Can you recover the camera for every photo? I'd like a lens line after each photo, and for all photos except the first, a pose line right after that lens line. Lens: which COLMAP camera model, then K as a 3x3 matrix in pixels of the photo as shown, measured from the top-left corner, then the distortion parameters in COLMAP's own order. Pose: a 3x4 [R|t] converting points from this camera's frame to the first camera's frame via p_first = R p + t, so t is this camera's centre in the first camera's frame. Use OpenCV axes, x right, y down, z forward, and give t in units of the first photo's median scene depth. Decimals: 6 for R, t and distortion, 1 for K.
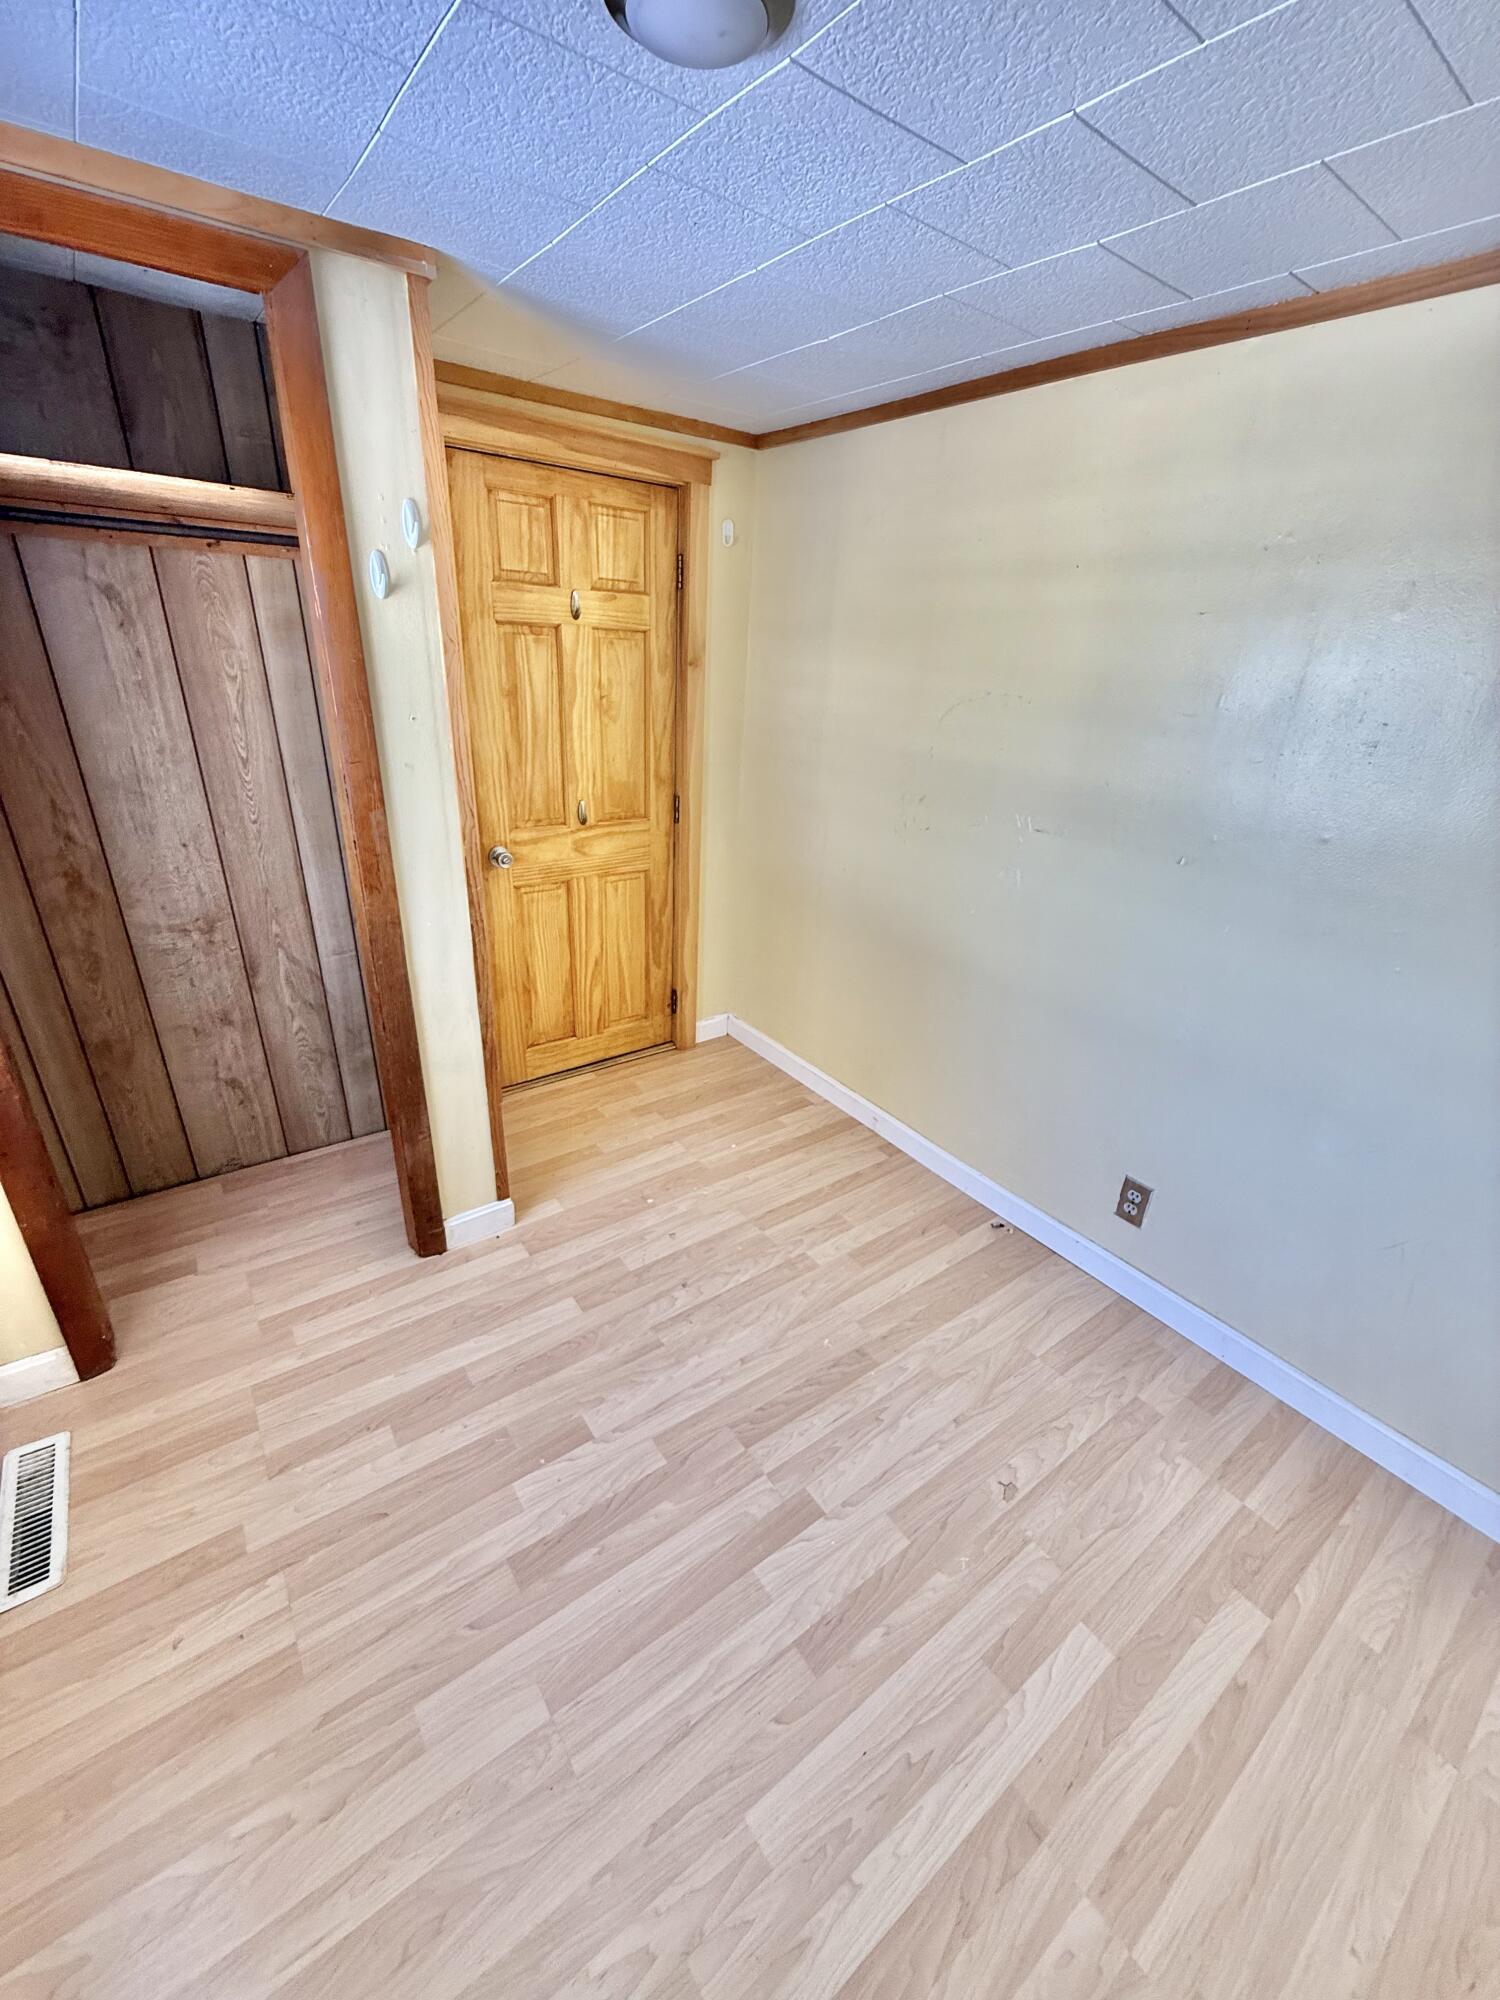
lens RADIAL K [[796.6, 0, 750.5], [0, 796.6, 996.4], [0, 0, 1]] dist [0.000367, -0.000312]
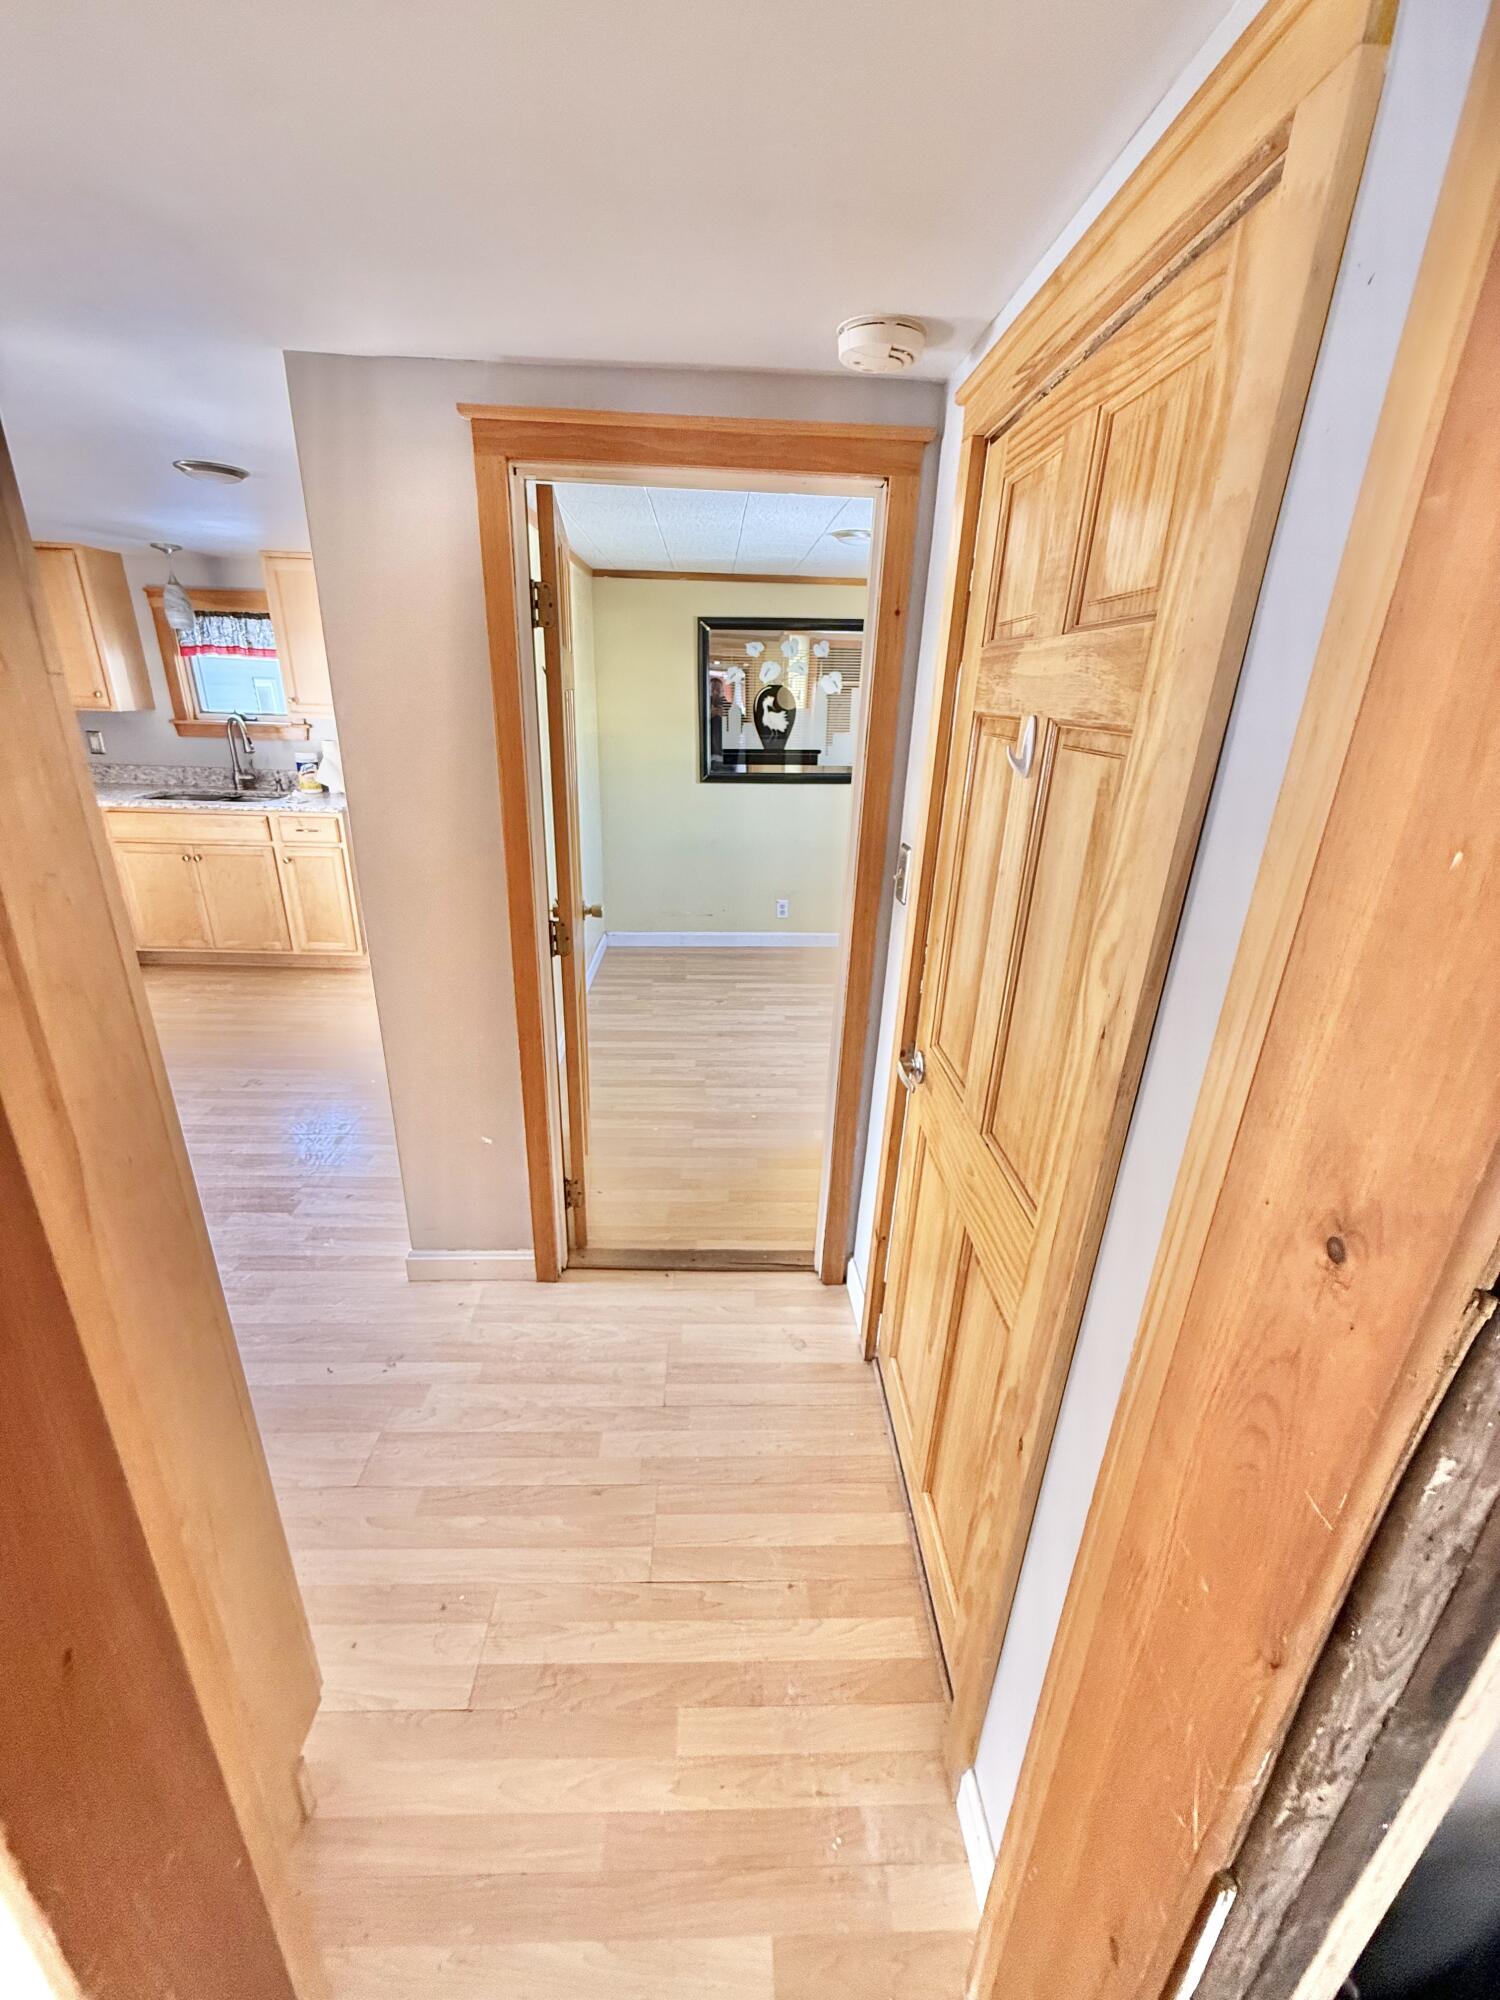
lens RADIAL K [[796.6, 0, 750.5], [0, 796.6, 996.4], [0, 0, 1]] dist [0.000367, -0.000312]
pose [[-0.819345, -0.280403, 0.500049, -0.746631], [0.160064, 0.725655, 0.669181, -0.795000], [-0.550503, 0.628330, -0.549680, 1.645073]]
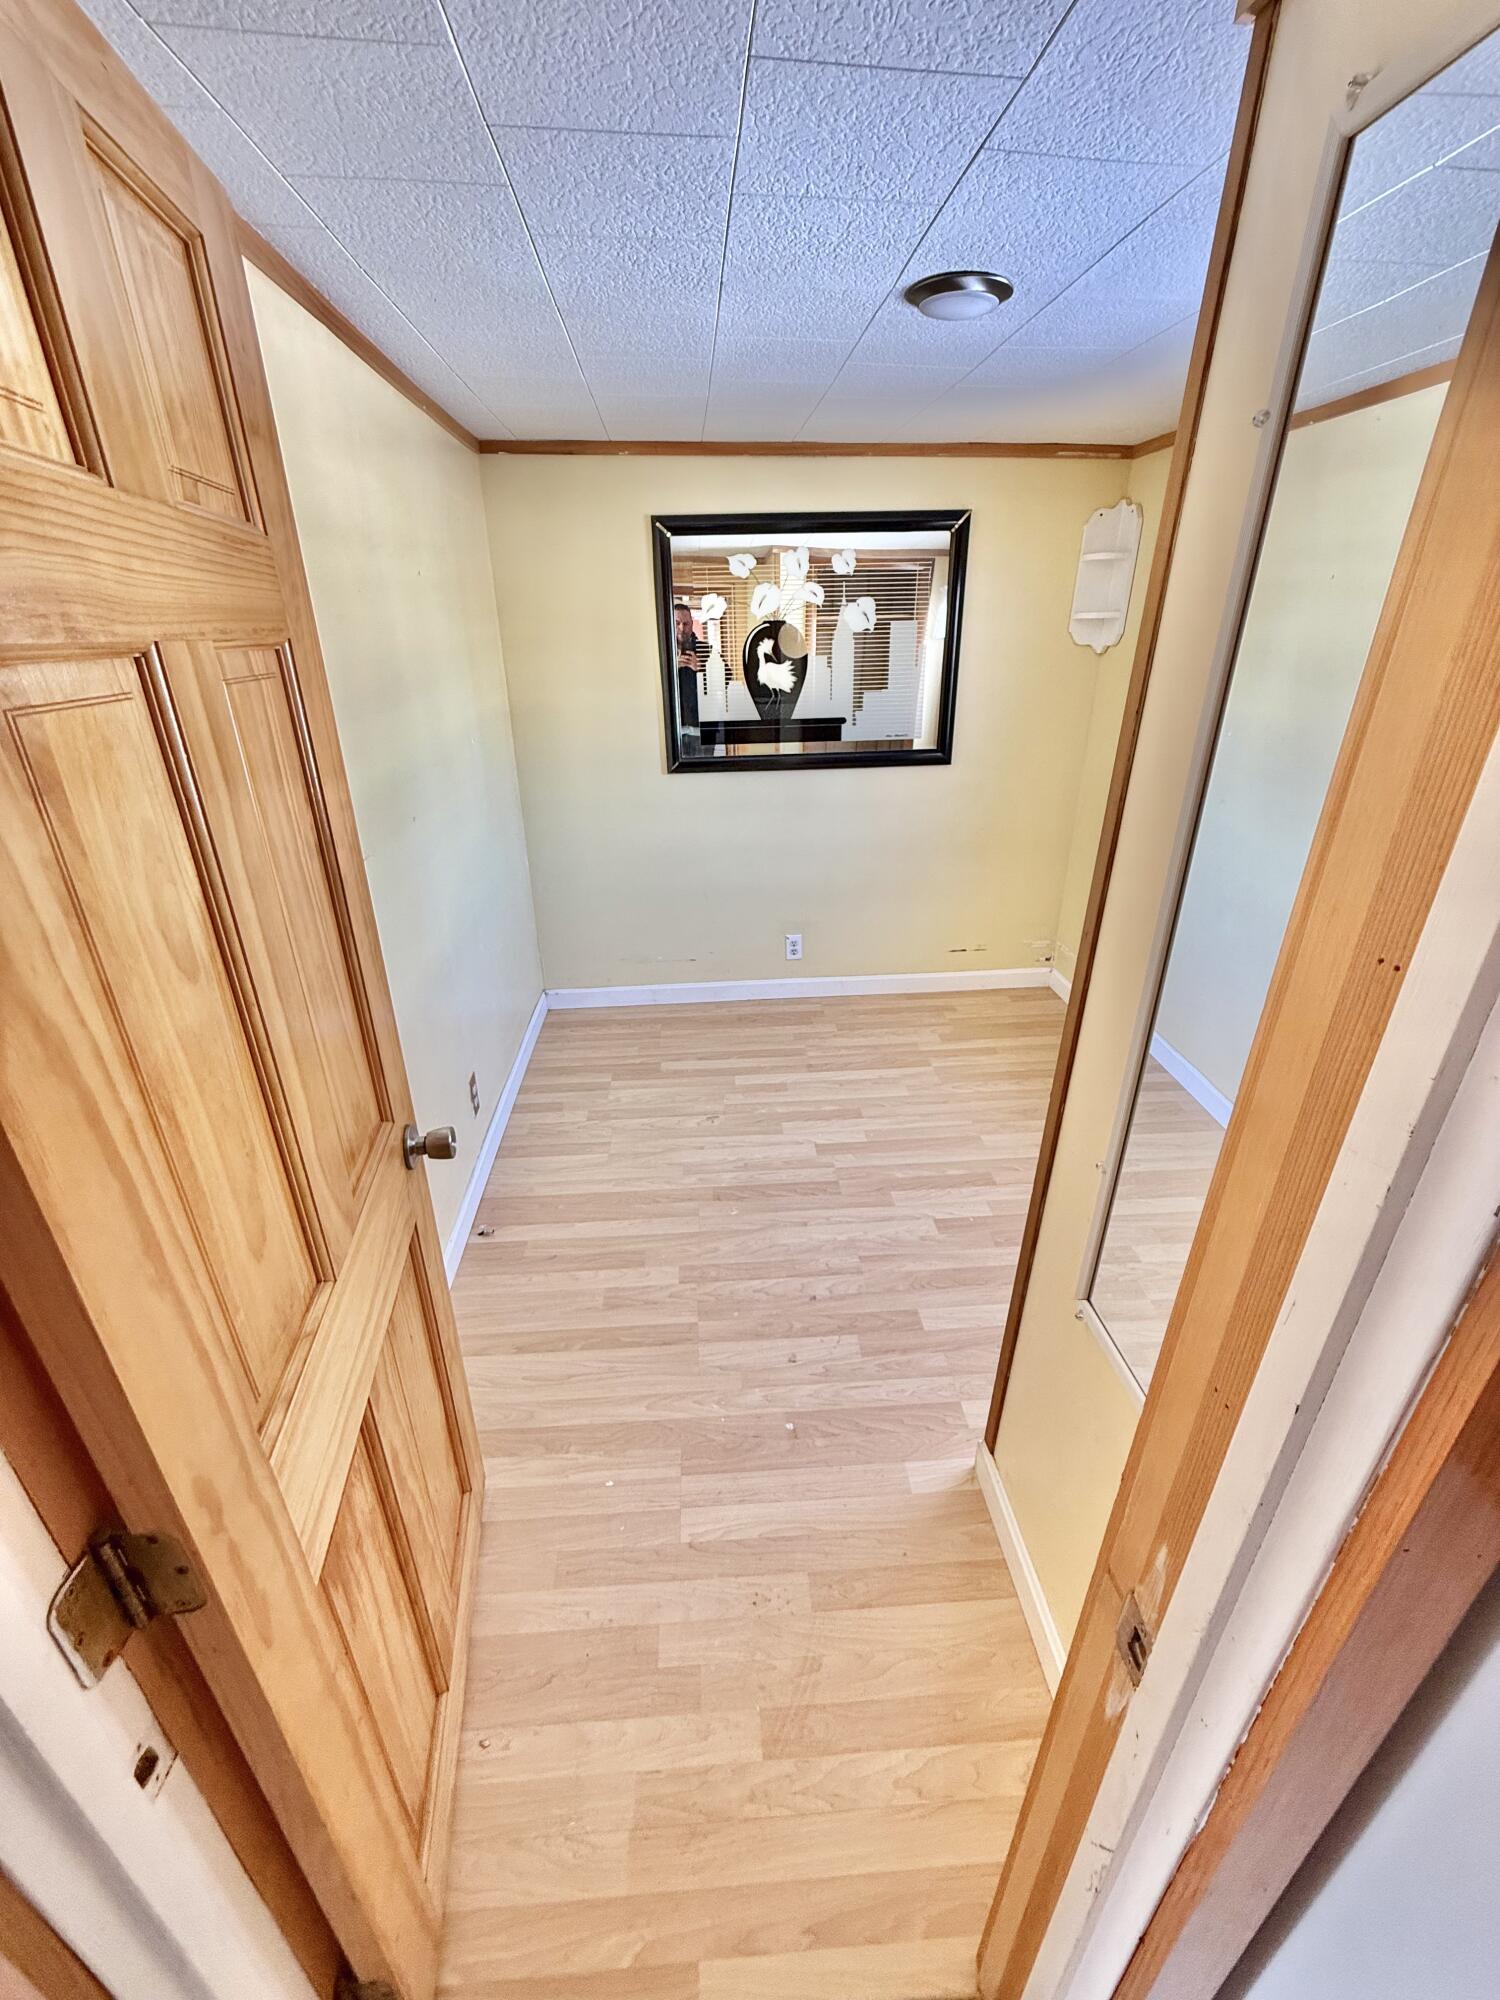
lens RADIAL K [[796.6, 0, 750.5], [0, 796.6, 996.4], [0, 0, 1]] dist [0.000367, -0.000312]
pose [[-0.840277, -0.276818, 0.466161, -0.334957], [0.175645, 0.674457, 0.717117, -0.549450], [-0.512916, 0.684456, -0.518108, 1.153819]]
